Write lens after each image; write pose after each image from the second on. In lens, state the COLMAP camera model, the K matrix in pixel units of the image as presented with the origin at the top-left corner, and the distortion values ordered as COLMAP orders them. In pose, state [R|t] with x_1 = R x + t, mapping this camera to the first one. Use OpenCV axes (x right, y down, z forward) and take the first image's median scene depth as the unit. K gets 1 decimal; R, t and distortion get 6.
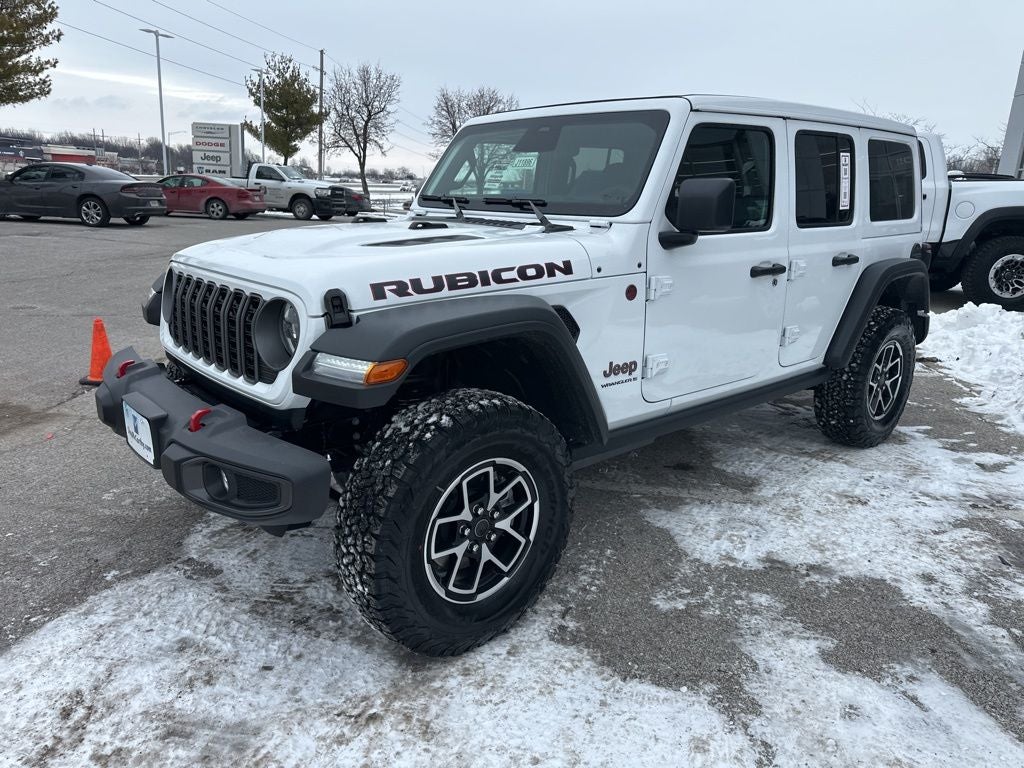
lens RADIAL K [[724.3, 0, 509.8], [0, 724.3, 360.4], [0, 0, 1]] dist [0.045691, -0.055718]
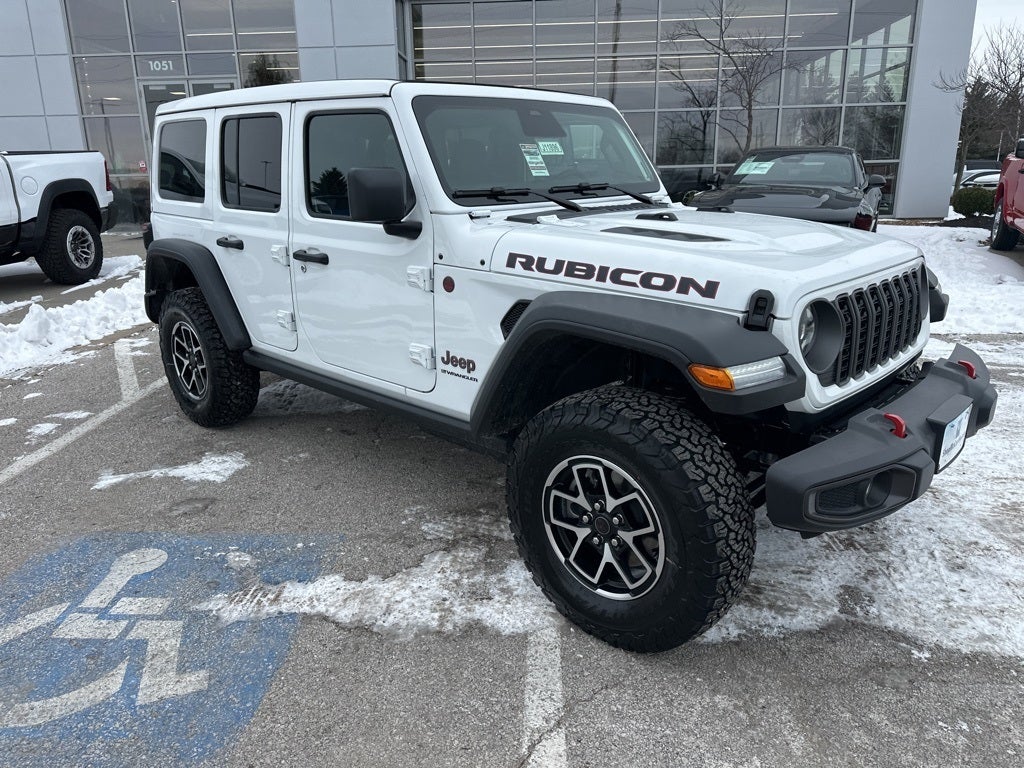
lens RADIAL K [[711.9, 0, 510.8], [0, 711.9, 383.5], [0, 0, 1]] dist [0.086870, -0.100288]
pose [[-0.076035, -0.311319, 0.947259, -1.186324], [0.240042, 0.916354, 0.320430, -0.365976], [-0.967780, 0.251746, 0.005055, 1.358107]]
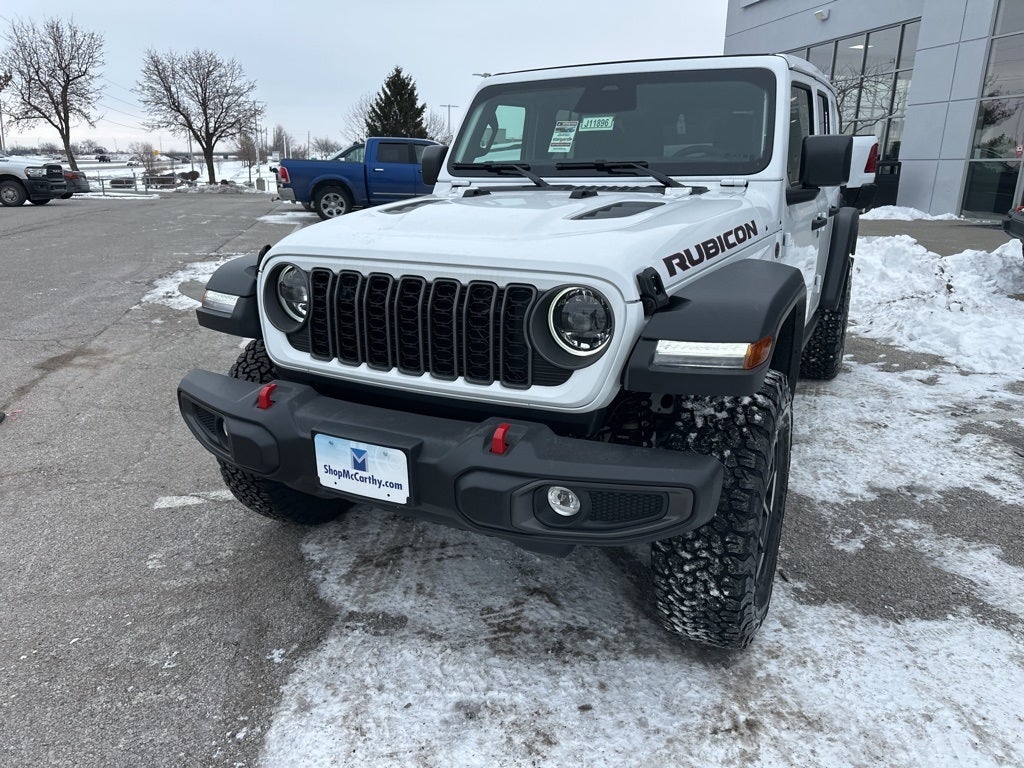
lens RADIAL K [[722.1, 0, 509.5], [0, 722.1, 367.4], [0, 0, 1]] dist [0.052669, -0.064026]
pose [[0.934453, -0.125279, 0.333322, -0.528763], [0.109188, 0.991784, 0.066658, -0.041479], [-0.338934, -0.025894, 0.940454, 0.176823]]
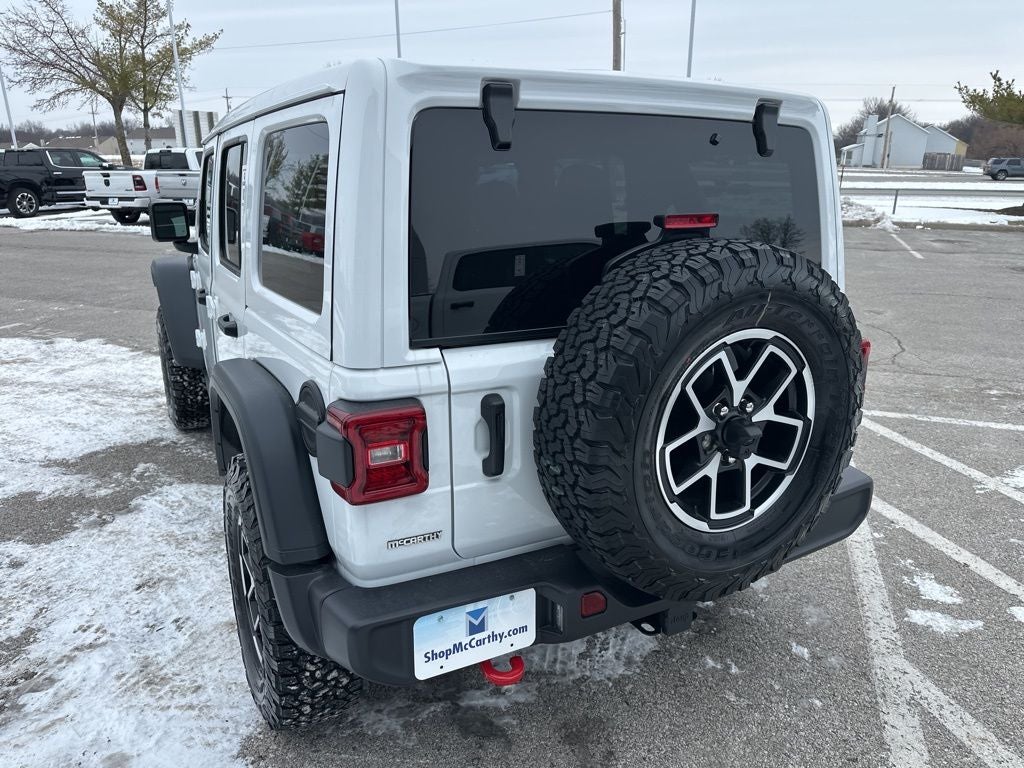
lens RADIAL K [[724.0, 0, 513.0], [0, 724.0, 380.9], [0, 0, 1]] dist [0.033789, -0.036334]
pose [[-0.223750, 0.245302, -0.943272, 1.420735], [-0.232255, 0.926510, 0.296035, -0.475120], [0.946569, 0.285317, -0.150334, 1.855588]]
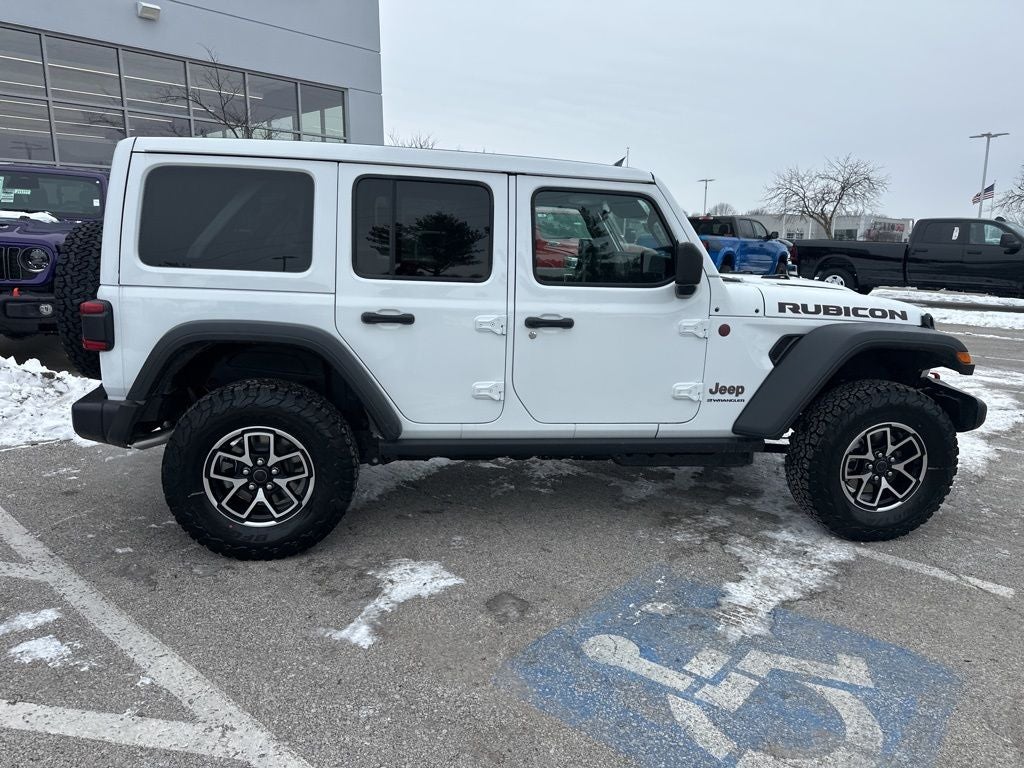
lens RADIAL K [[713.8, 0, 506.5], [0, 713.8, 383.6], [0, 0, 1]] dist [0.048400, -0.049993]
pose [[-0.827175, -0.159351, 0.538878, -0.589885], [0.082942, 0.913827, 0.397543, -0.646069], [-0.555790, 0.373533, -0.742678, 2.598404]]
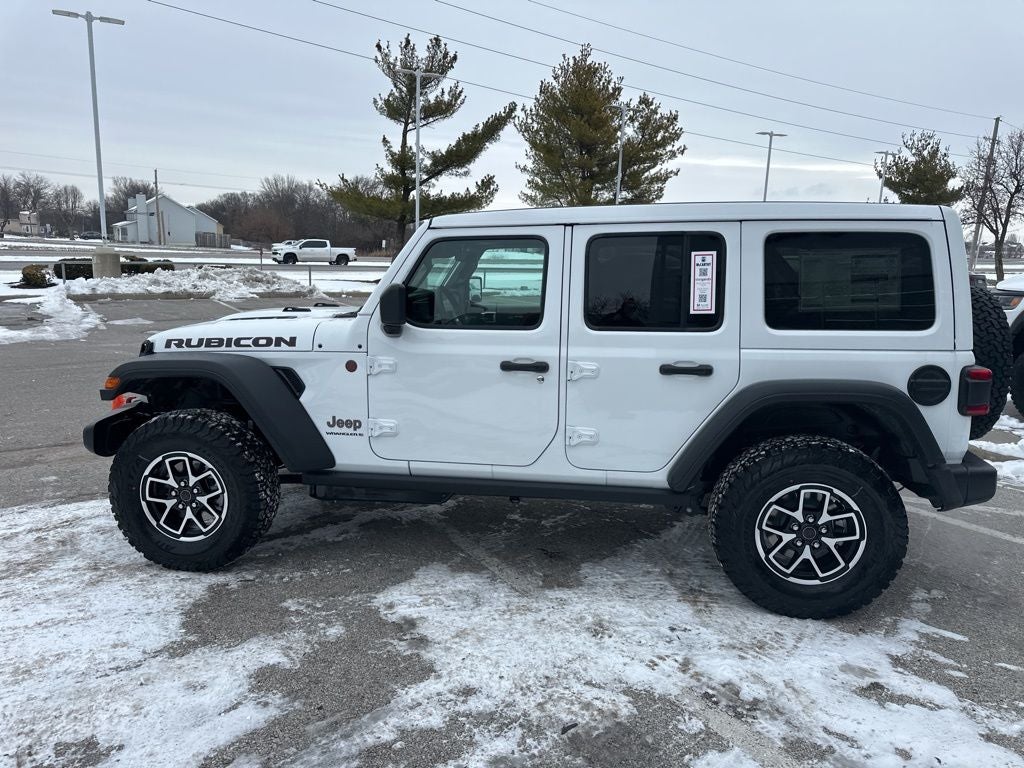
lens RADIAL K [[717.5, 0, 513.5], [0, 717.5, 374.5], [0, 0, 1]] dist [0.044897, -0.058345]
pose [[0.647509, 0.110606, -0.753988, 1.324947], [-0.174496, 0.984643, -0.005411, -0.122846], [0.741810, 0.135071, 0.656866, 0.374299]]
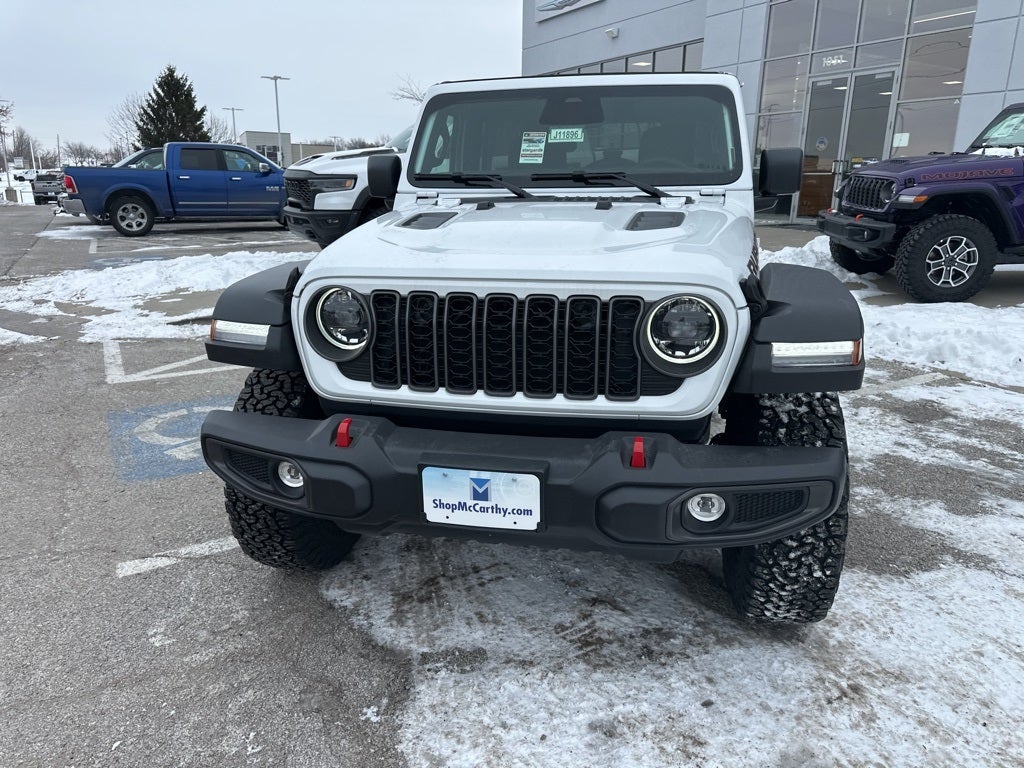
lens RADIAL K [[723.0, 0, 510.0], [0, 723.0, 373.7], [0, 0, 1]] dist [0.048498, -0.058907]
pose [[0.800666, -0.192019, 0.567505, -0.773301], [0.162974, 0.981332, 0.102108, -0.089212], [-0.576518, 0.010734, 0.817014, 0.321685]]
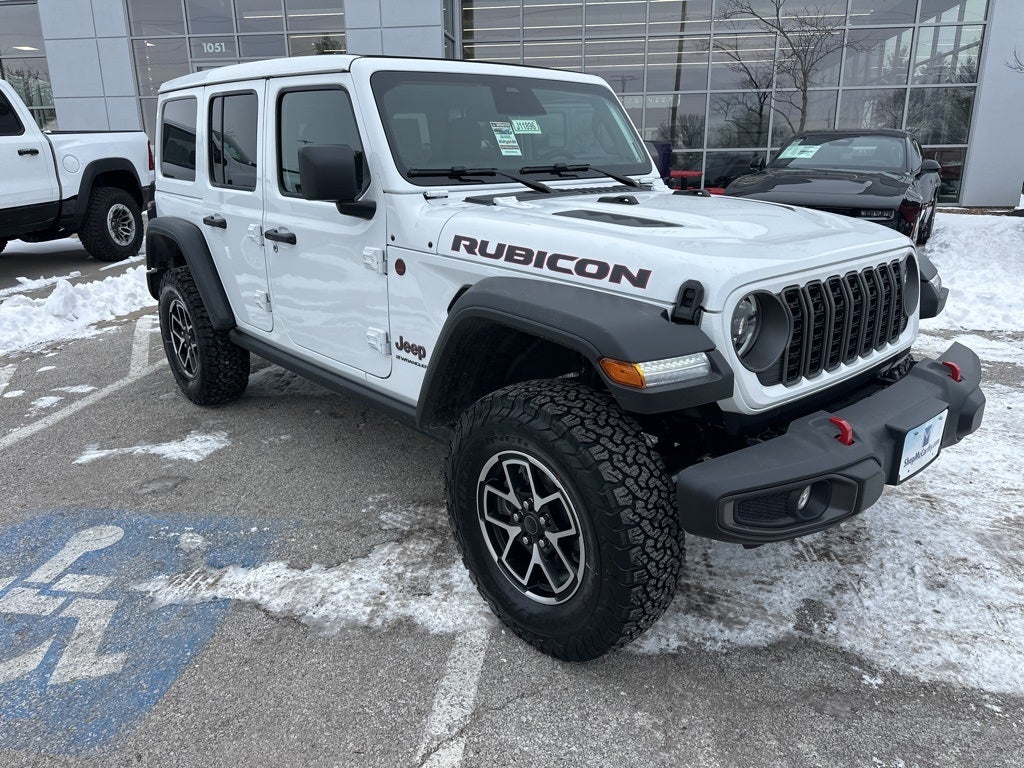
lens RADIAL K [[714.2, 0, 516.0], [0, 714.2, 376.3], [0, 0, 1]] dist [0.085142, -0.102416]
pose [[0.002872, -0.323221, 0.946319, -1.153987], [0.236574, 0.919679, 0.313405, -0.325965], [-0.971609, 0.222974, 0.079107, 1.220329]]
